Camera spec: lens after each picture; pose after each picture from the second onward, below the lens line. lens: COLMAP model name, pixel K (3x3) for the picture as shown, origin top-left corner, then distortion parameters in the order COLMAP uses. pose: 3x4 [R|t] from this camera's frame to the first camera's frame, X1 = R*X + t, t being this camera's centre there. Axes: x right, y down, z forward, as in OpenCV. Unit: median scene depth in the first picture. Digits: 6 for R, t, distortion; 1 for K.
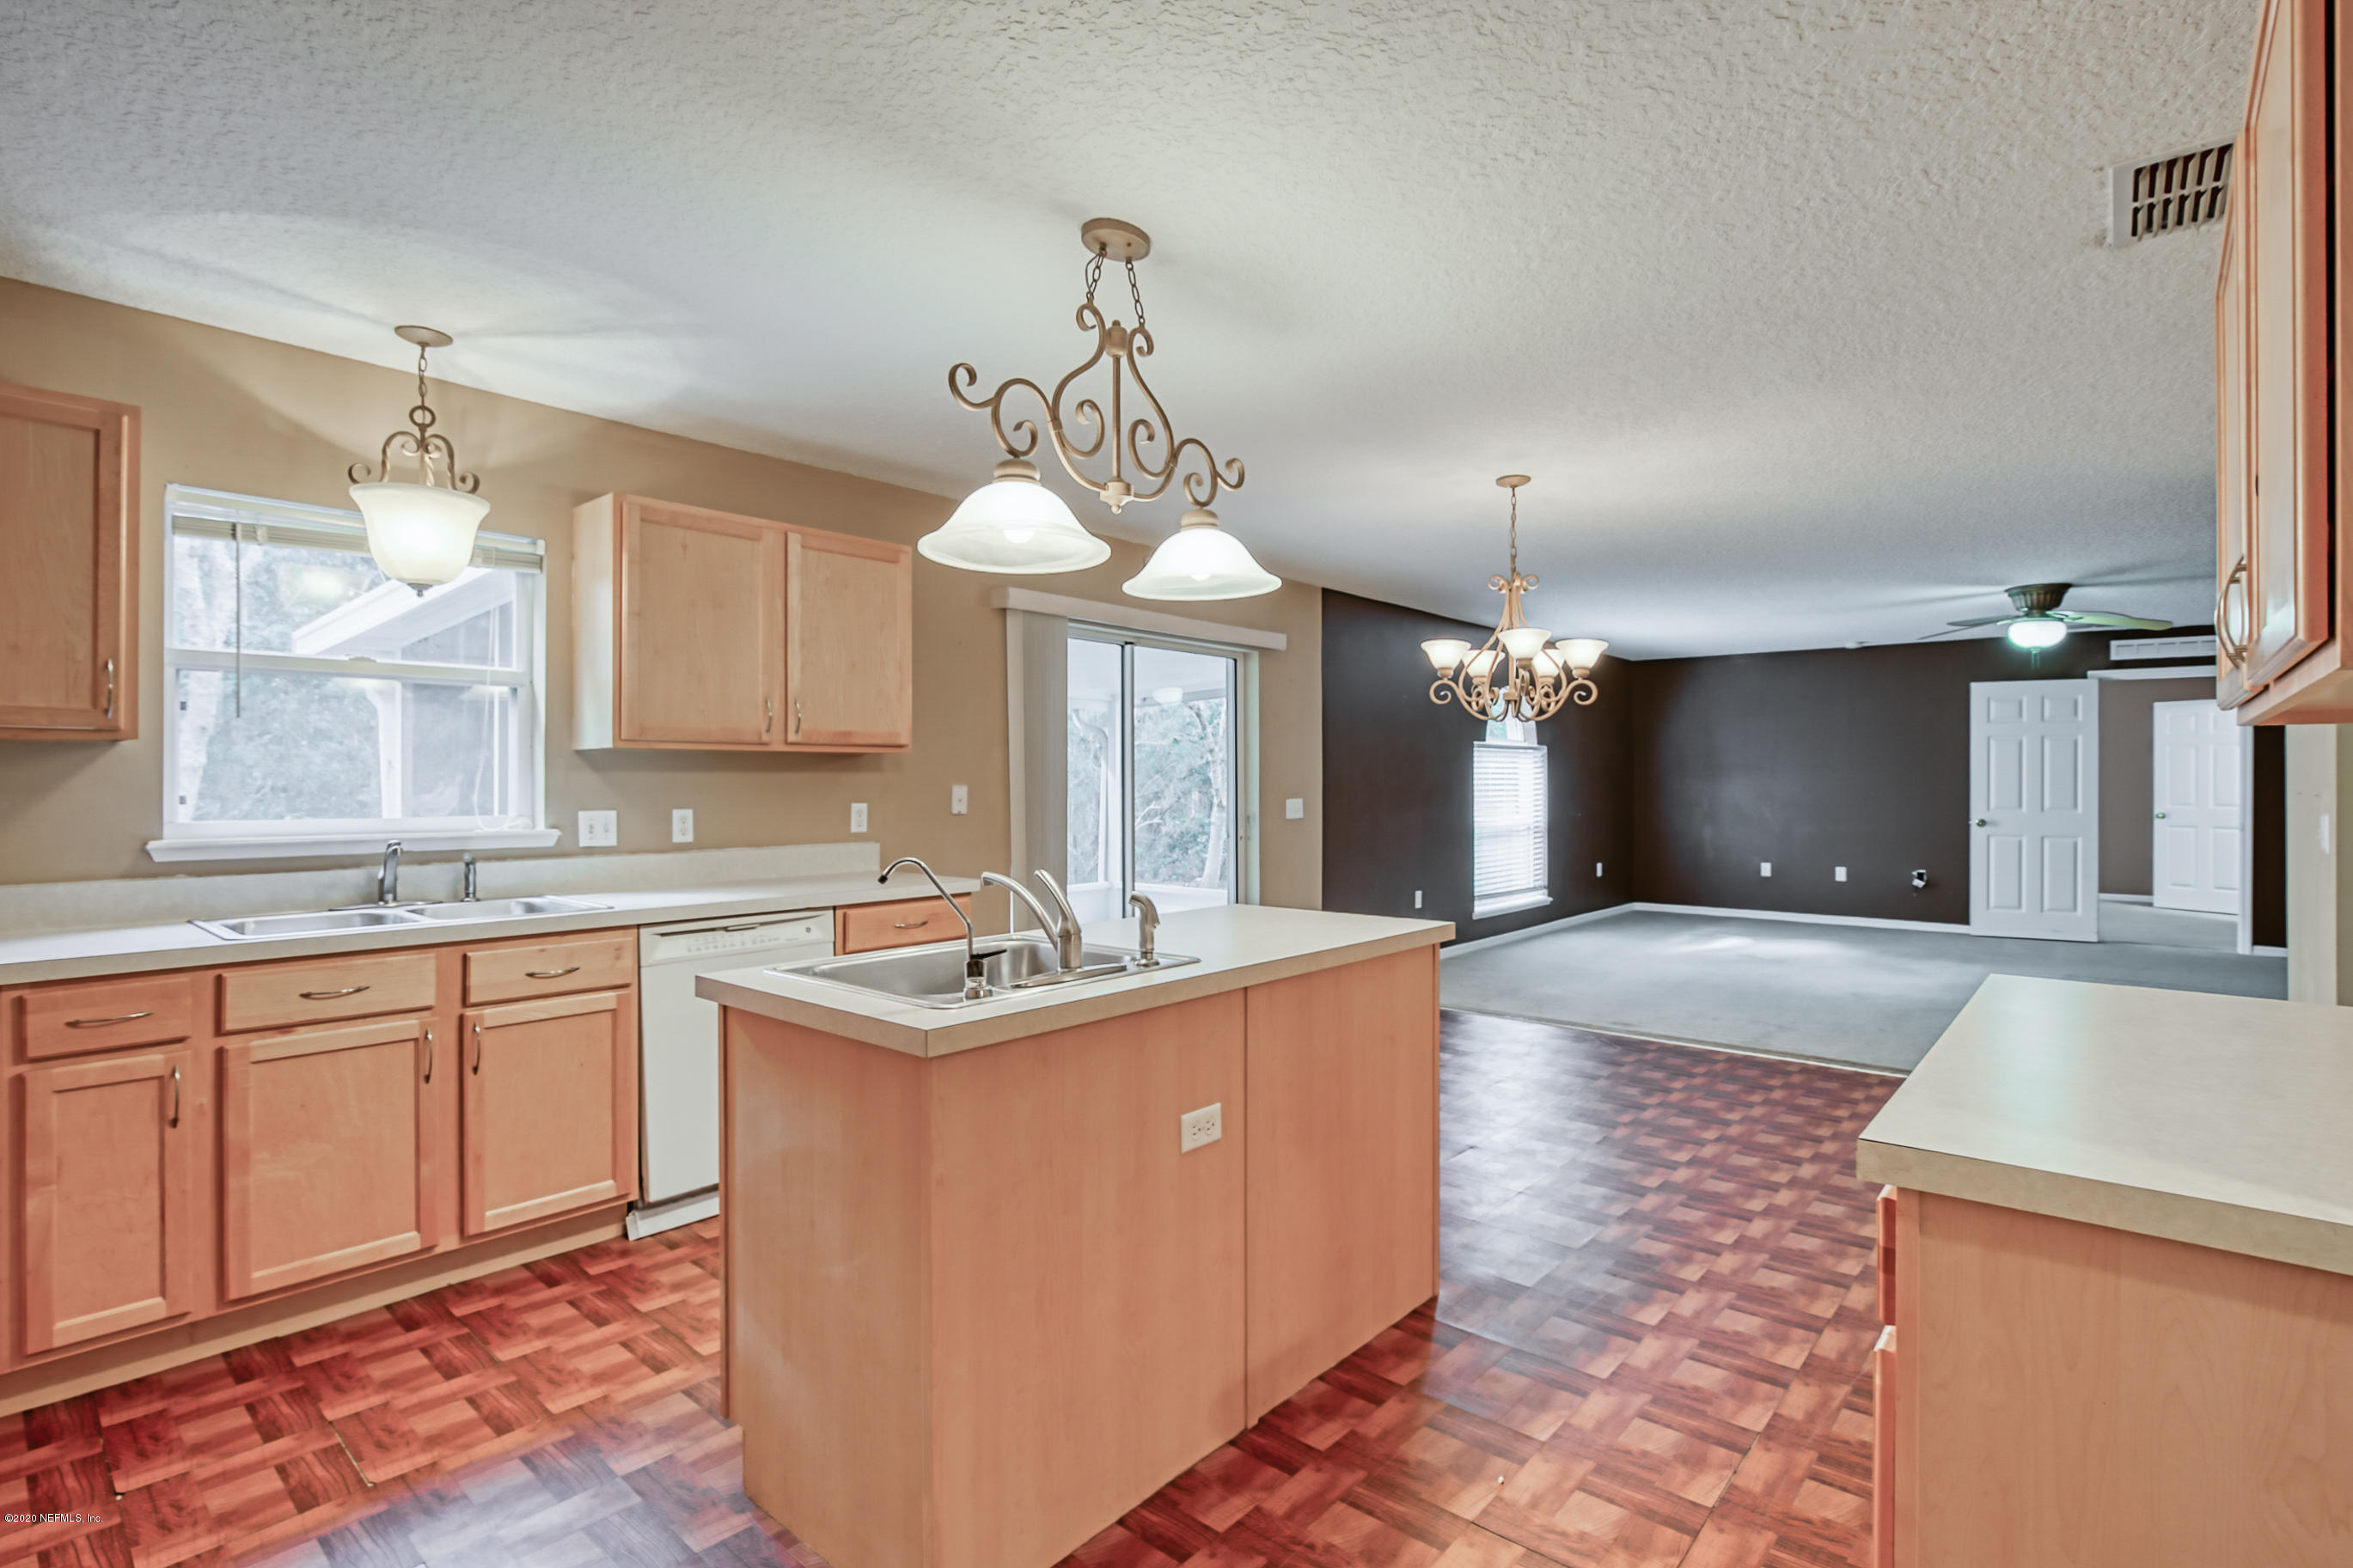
lens RADIAL K [[1075.3, 0, 1176.3], [0, 1075.3, 781.5], [0, 0, 1]] dist [-0.010294, 0.000541]
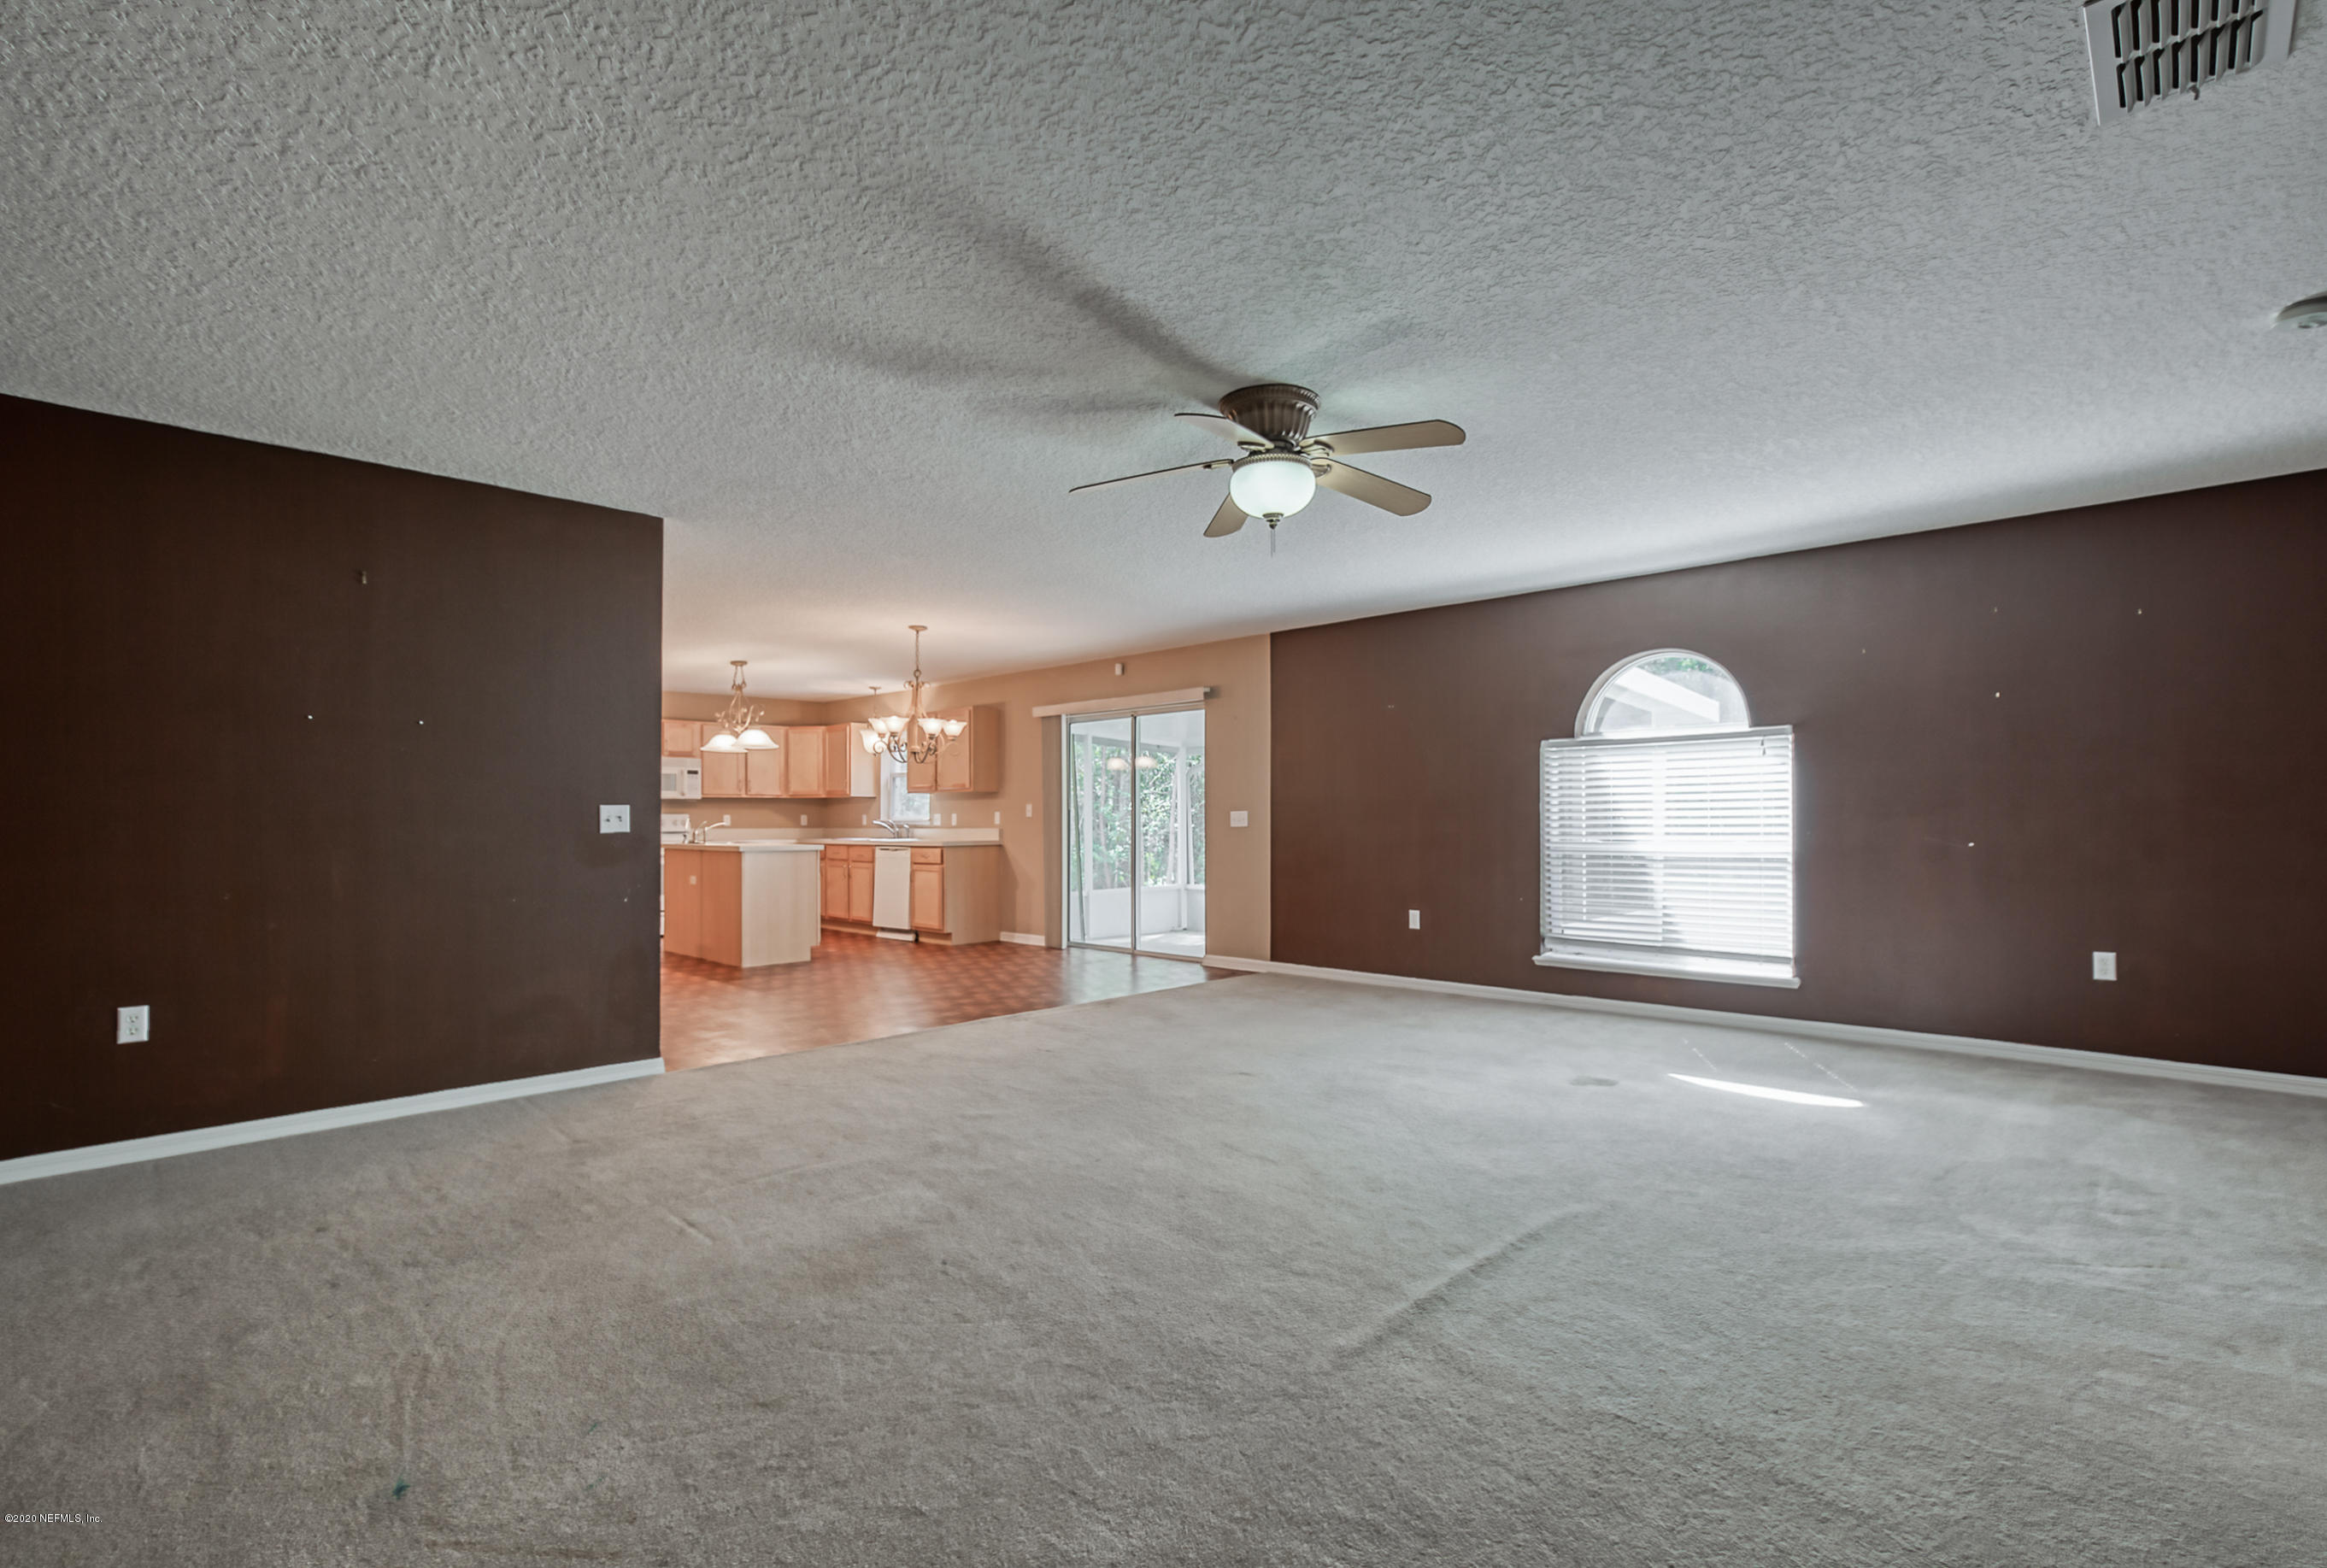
lens RADIAL K [[1063.5, 0, 1162.4], [0, 1063.5, 834.3], [0, 0, 1]] dist [-0.010294, 0.000541]
pose [[-0.046852, 0.017013, -0.998757, 1.028041], [0.009441, 0.999818, 0.016589, 0.016818], [0.998857, -0.008652, -0.047004, 0.741915]]
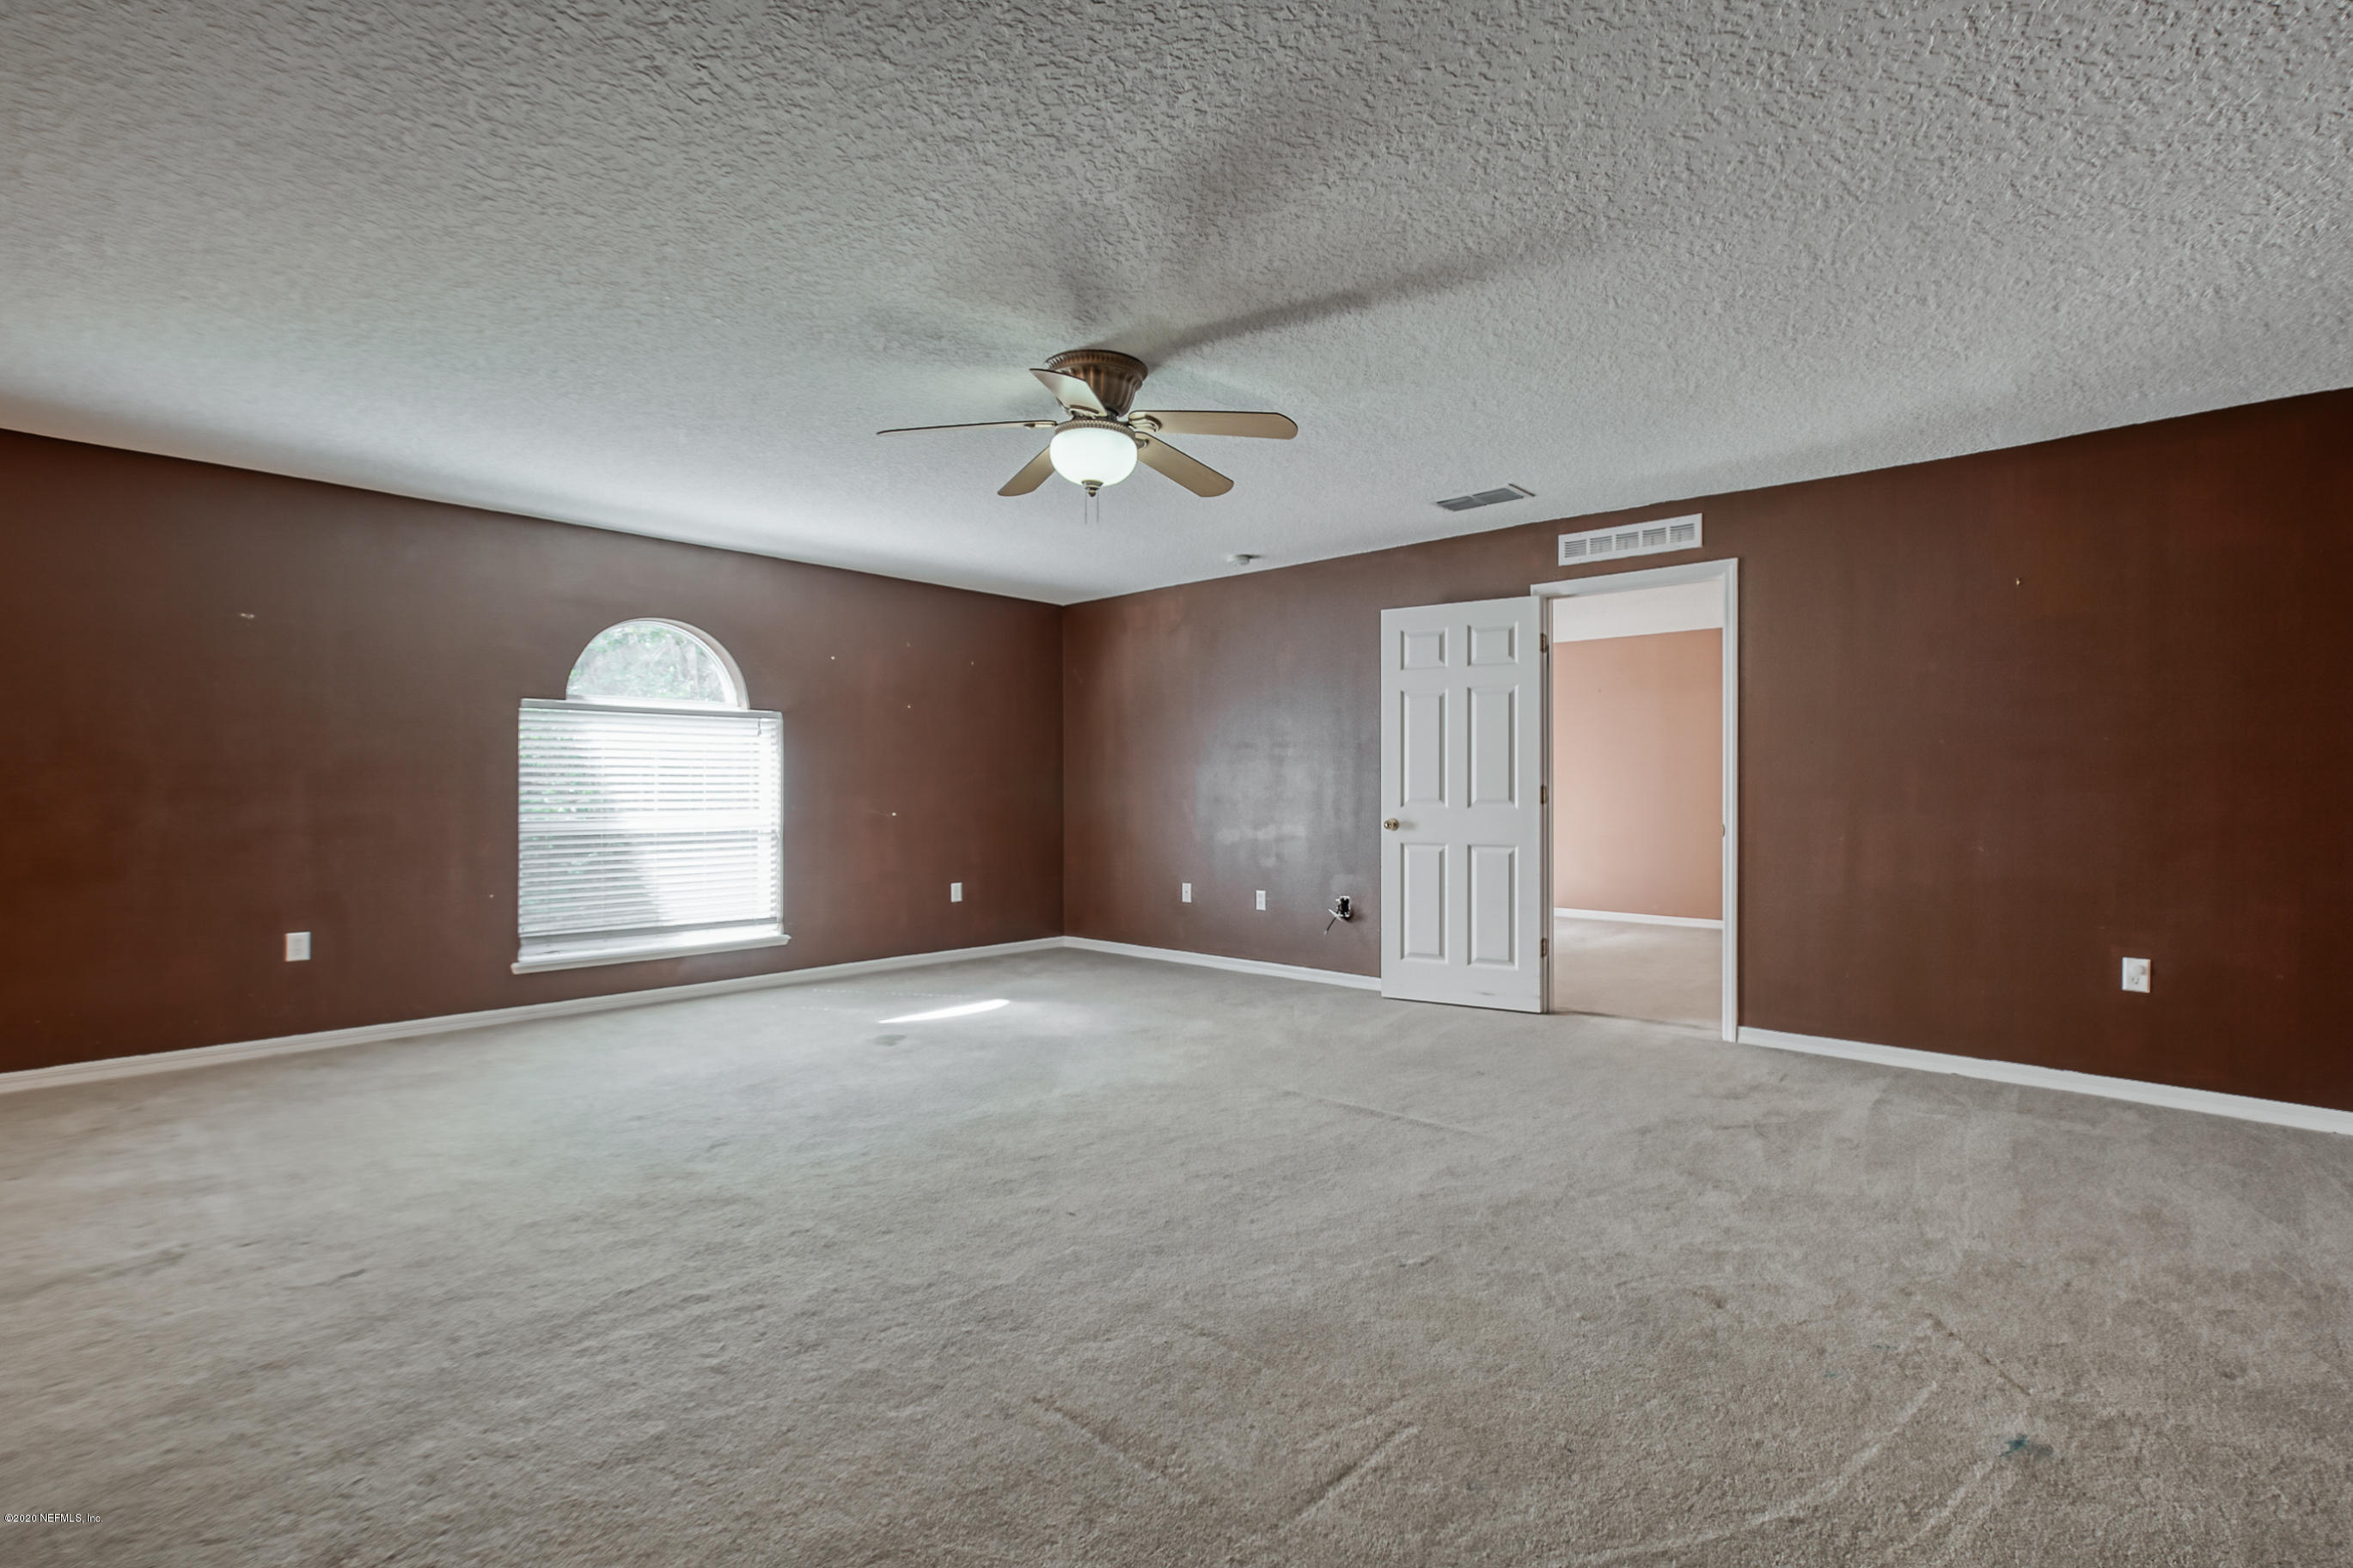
lens RADIAL K [[1075.3, 0, 1171.4], [0, 1075.3, 784.3], [0, 0, 1]] dist [-0.010294, 0.000541]
pose [[0.999853, -0.000505, -0.017152, 0.654750], [0.000419, 0.999987, -0.005043, 0.018276], [0.017154, 0.005035, 0.999840, 0.361002]]
